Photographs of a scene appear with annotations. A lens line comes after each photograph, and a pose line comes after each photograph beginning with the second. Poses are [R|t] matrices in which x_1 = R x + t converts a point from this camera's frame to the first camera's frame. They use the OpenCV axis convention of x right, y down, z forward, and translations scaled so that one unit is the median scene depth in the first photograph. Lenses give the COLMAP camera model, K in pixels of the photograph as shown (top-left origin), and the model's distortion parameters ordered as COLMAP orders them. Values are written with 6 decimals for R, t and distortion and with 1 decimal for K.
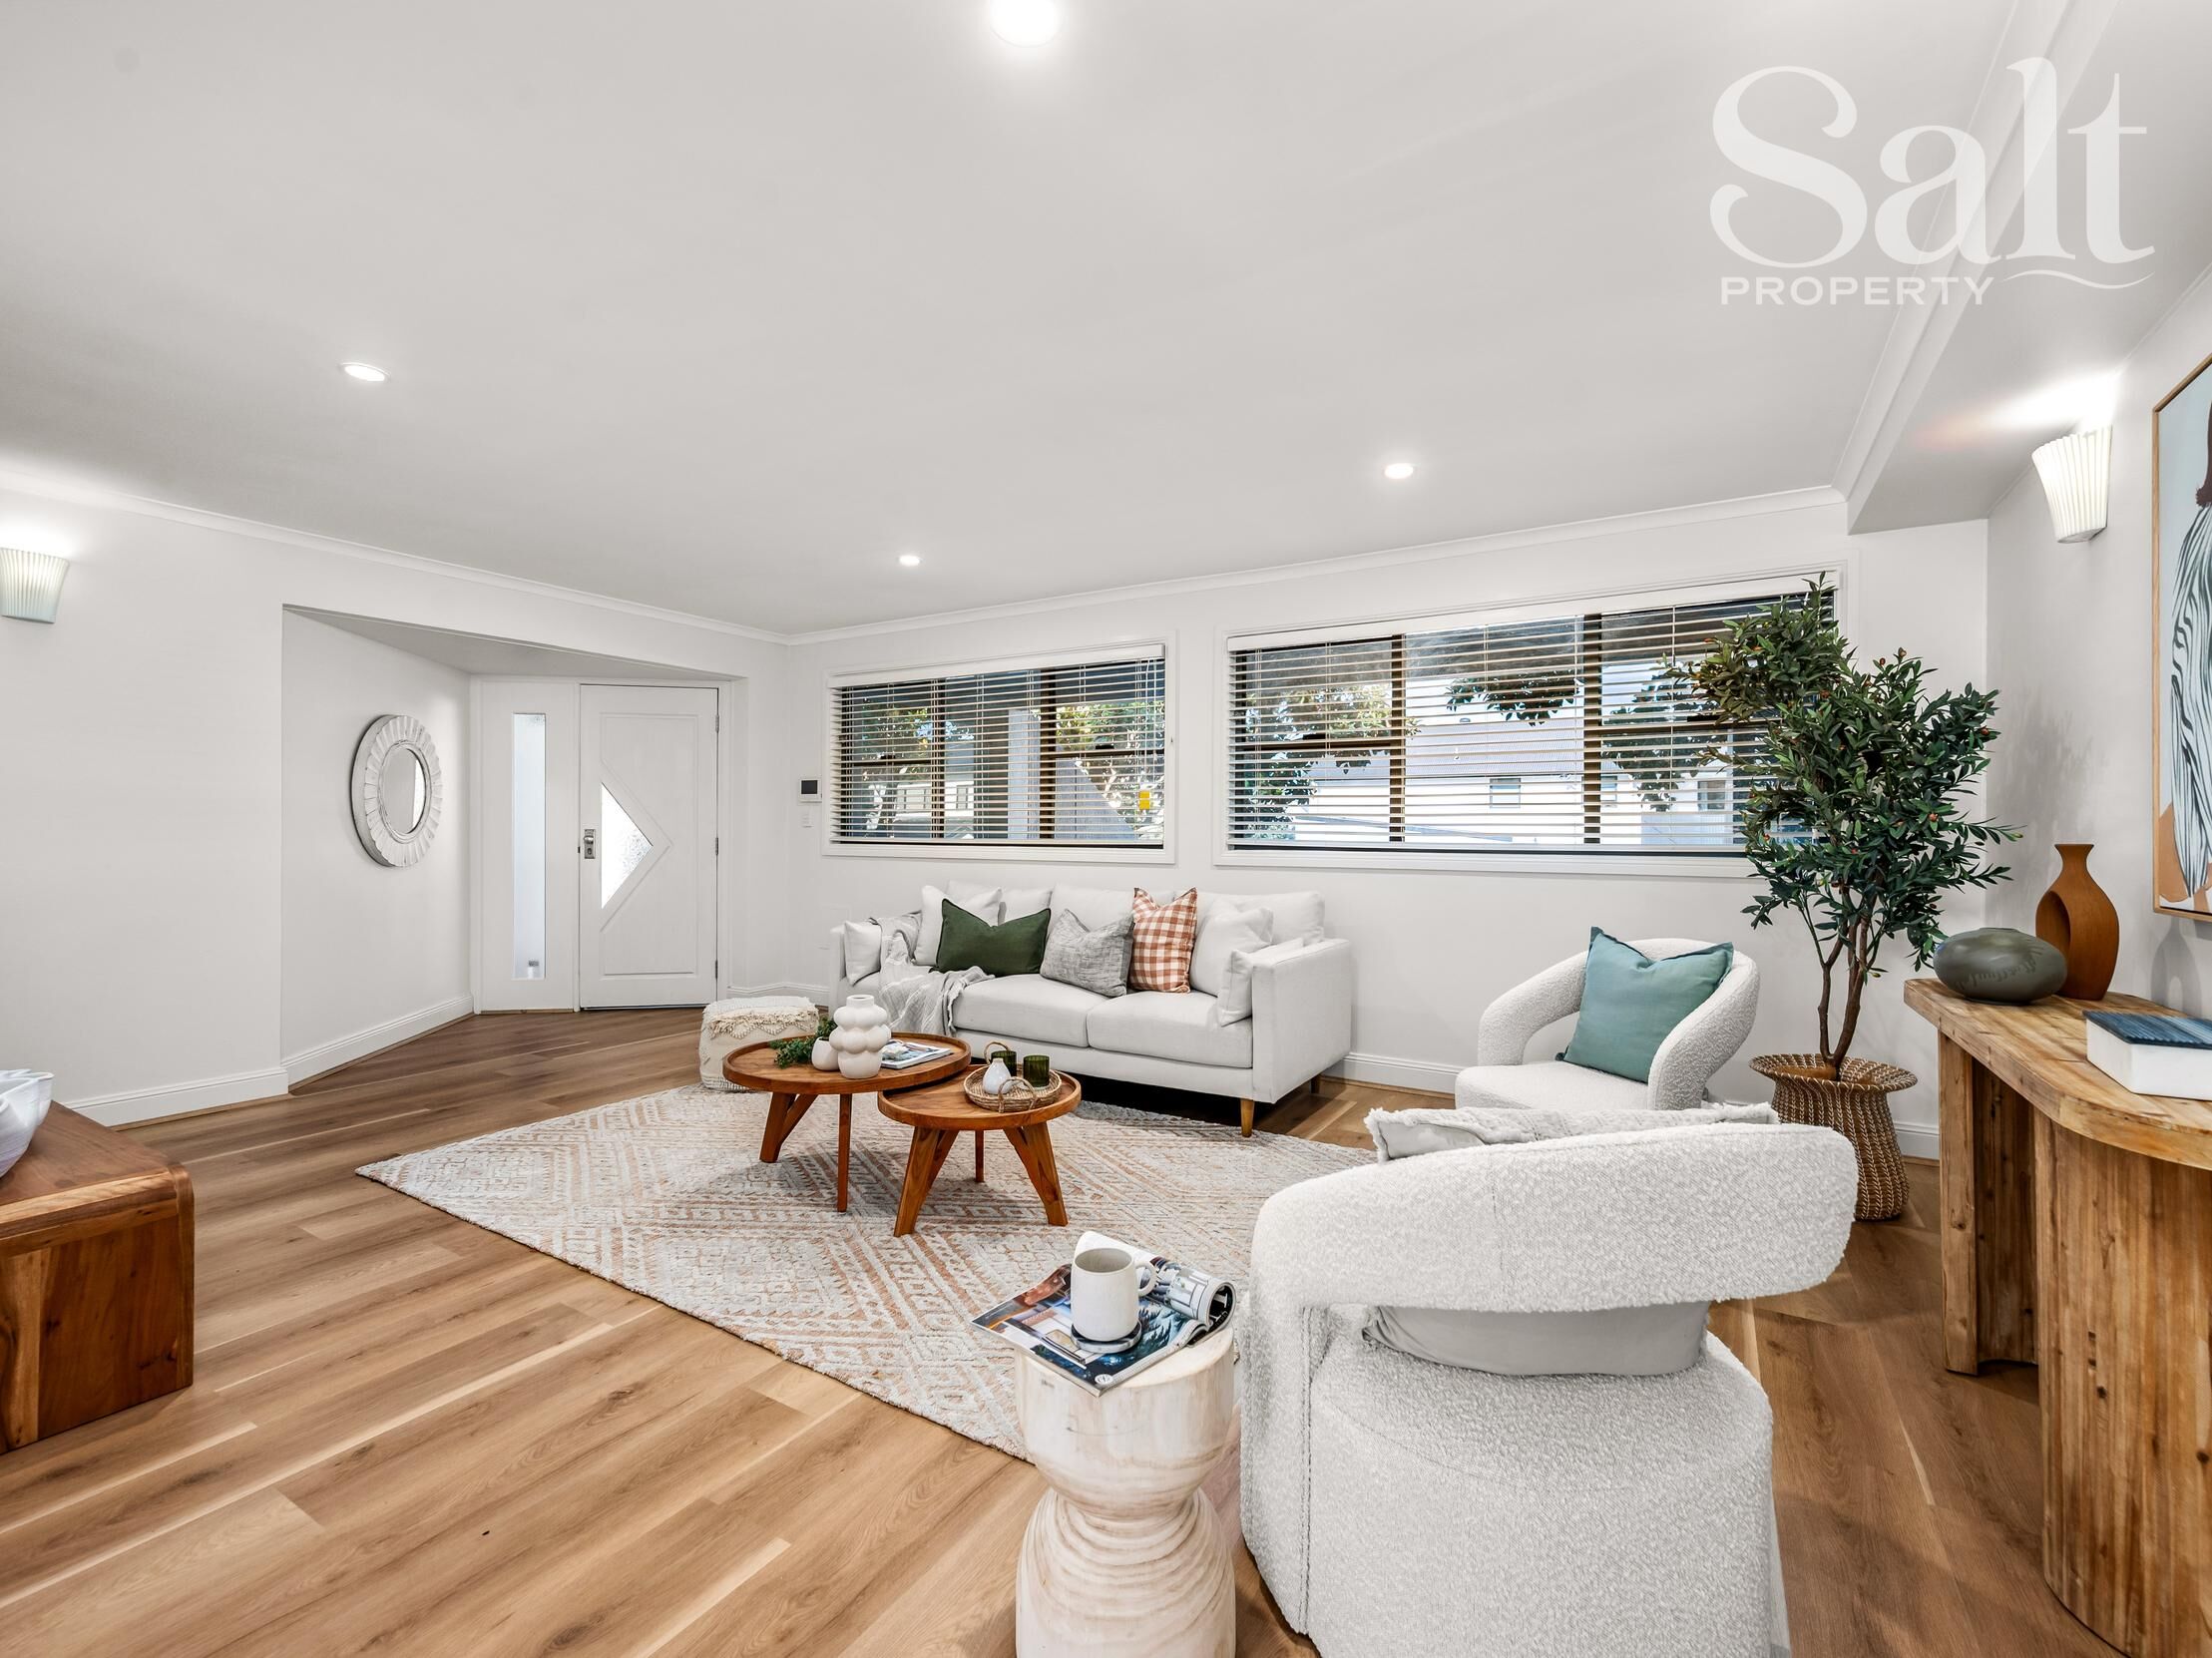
lens RADIAL K [[986.5, 0, 1106.0], [0, 986.5, 829.0], [0, 0, 1]] dist [-0.000504, 0.000740]
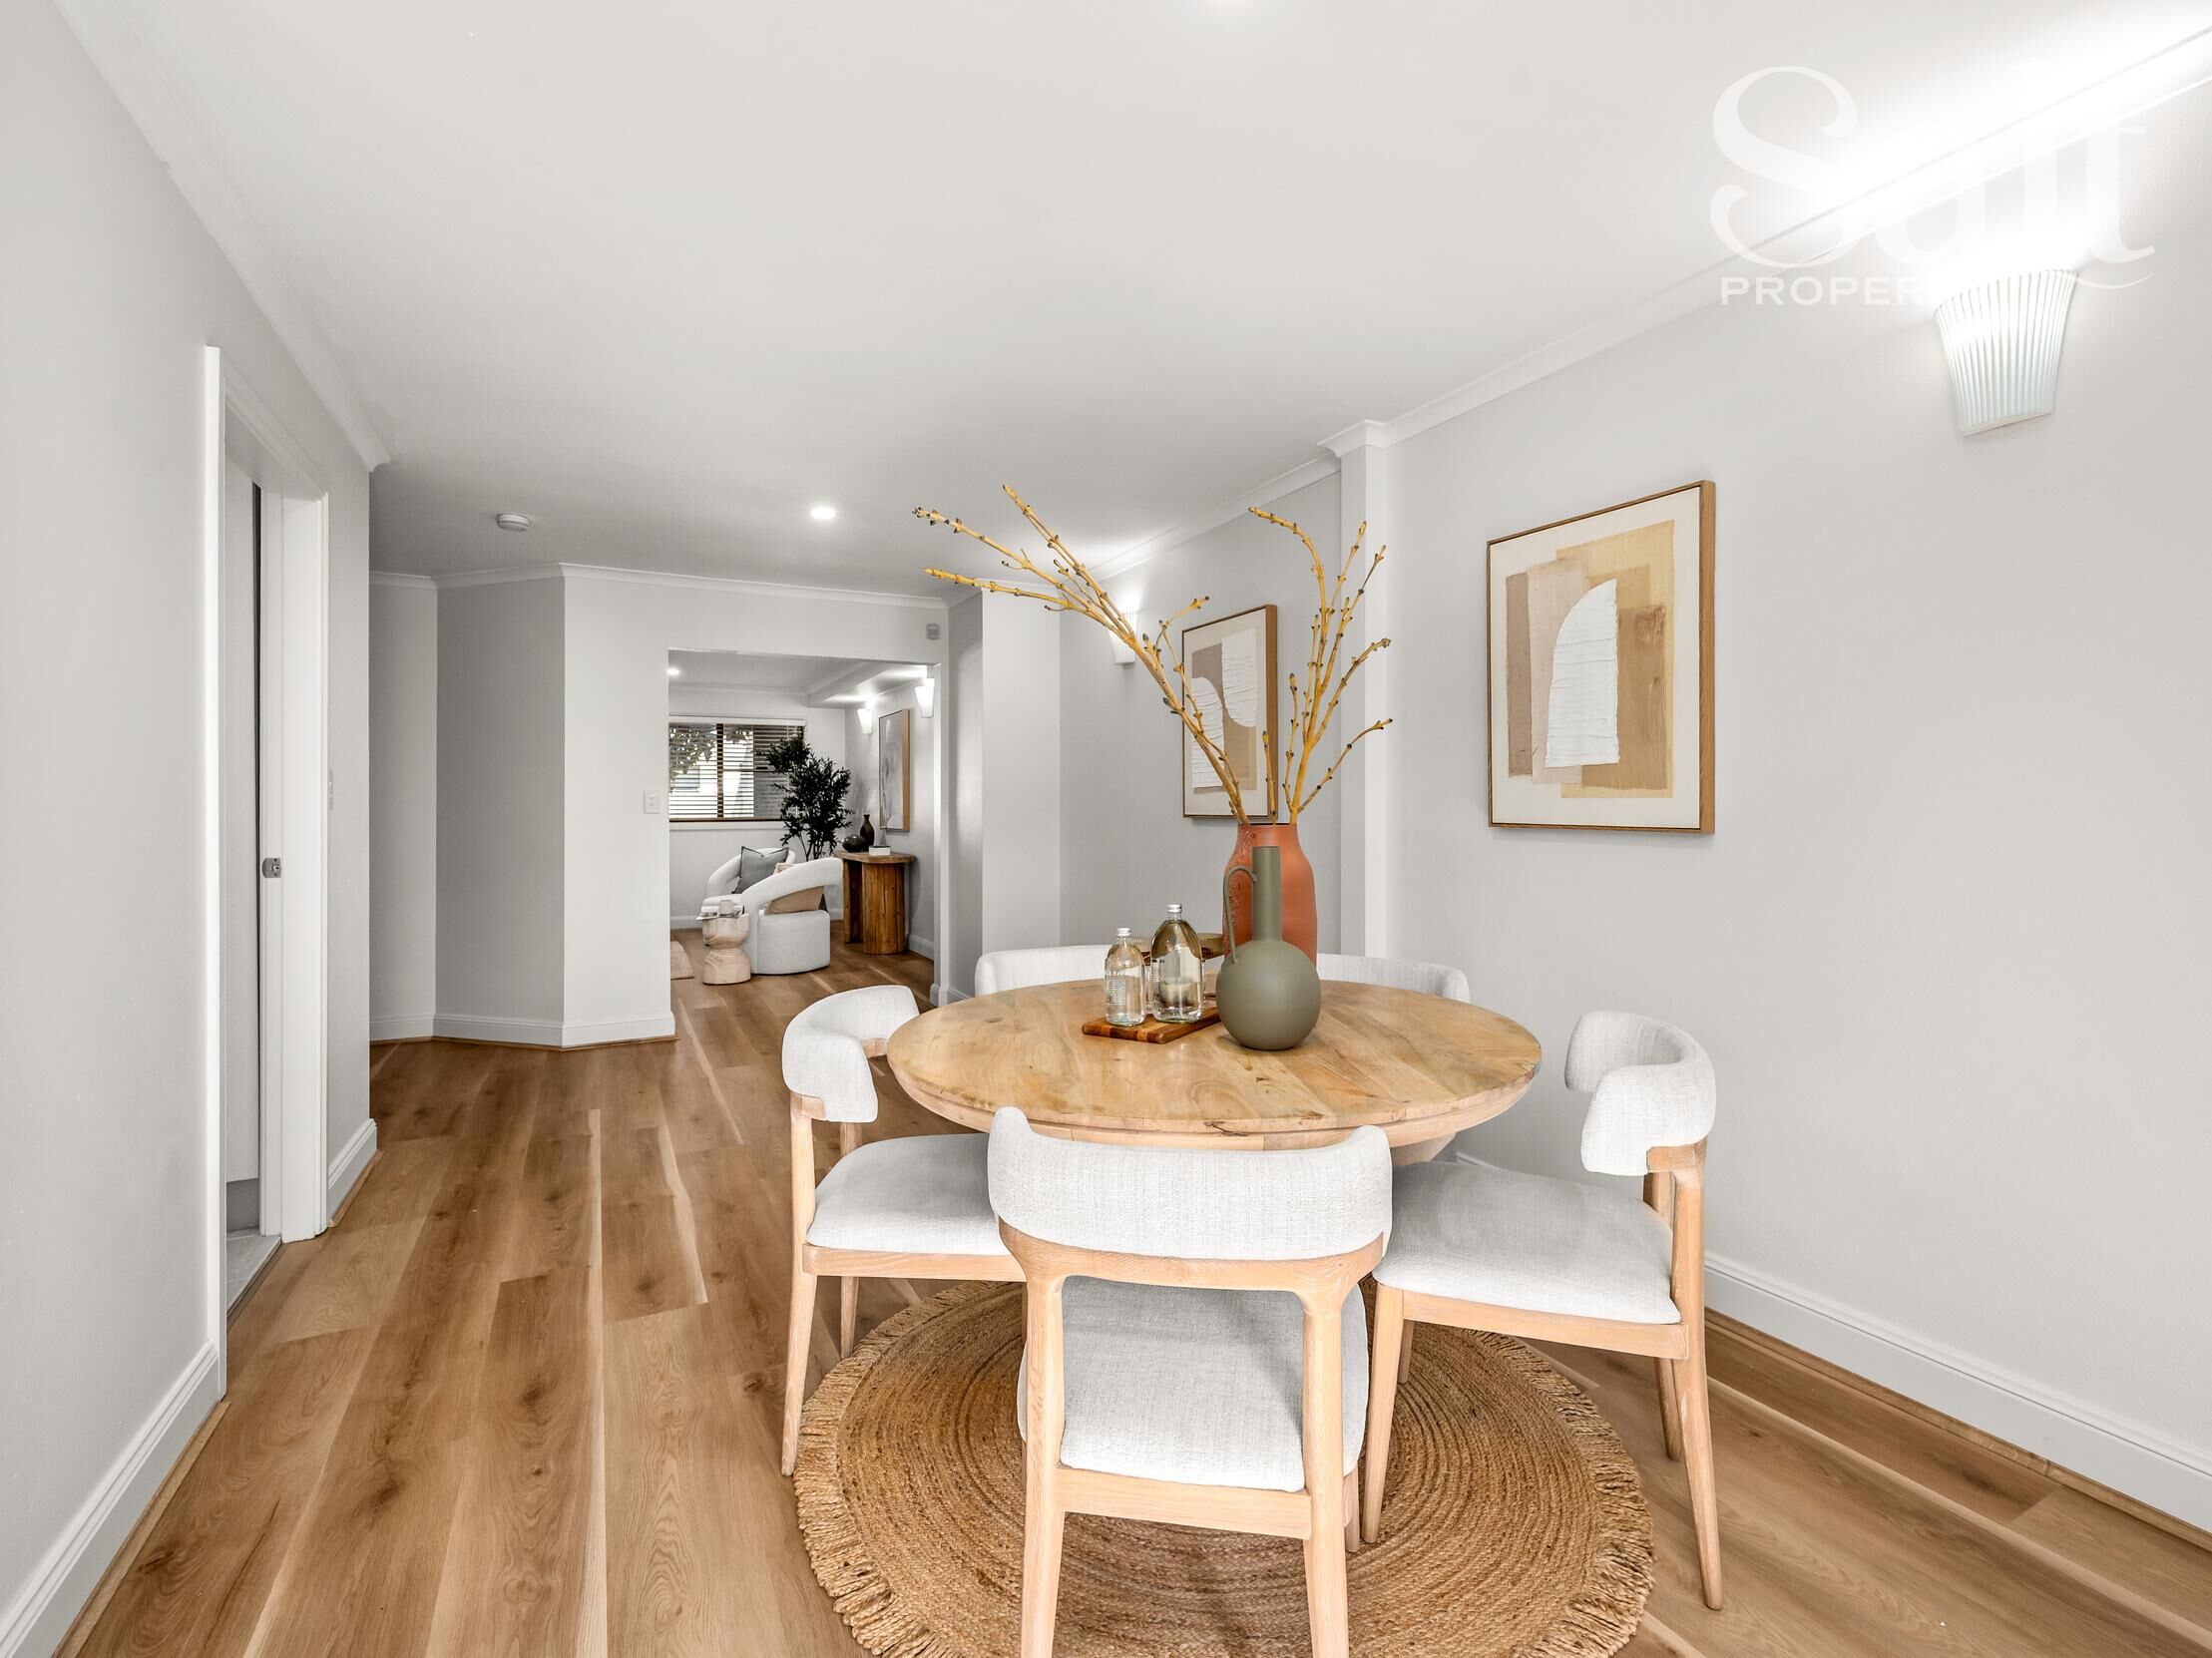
lens RADIAL K [[975.0, 0, 1110.4], [0, 975.0, 814.1], [0, 0, 1]] dist [-0.001388, 0.000379]
pose [[0.518163, -0.011570, 0.855204, -1.672840], [0.006645, 0.999933, 0.009502, -0.014724], [-0.855256, 0.000760, 0.518205, -1.679146]]
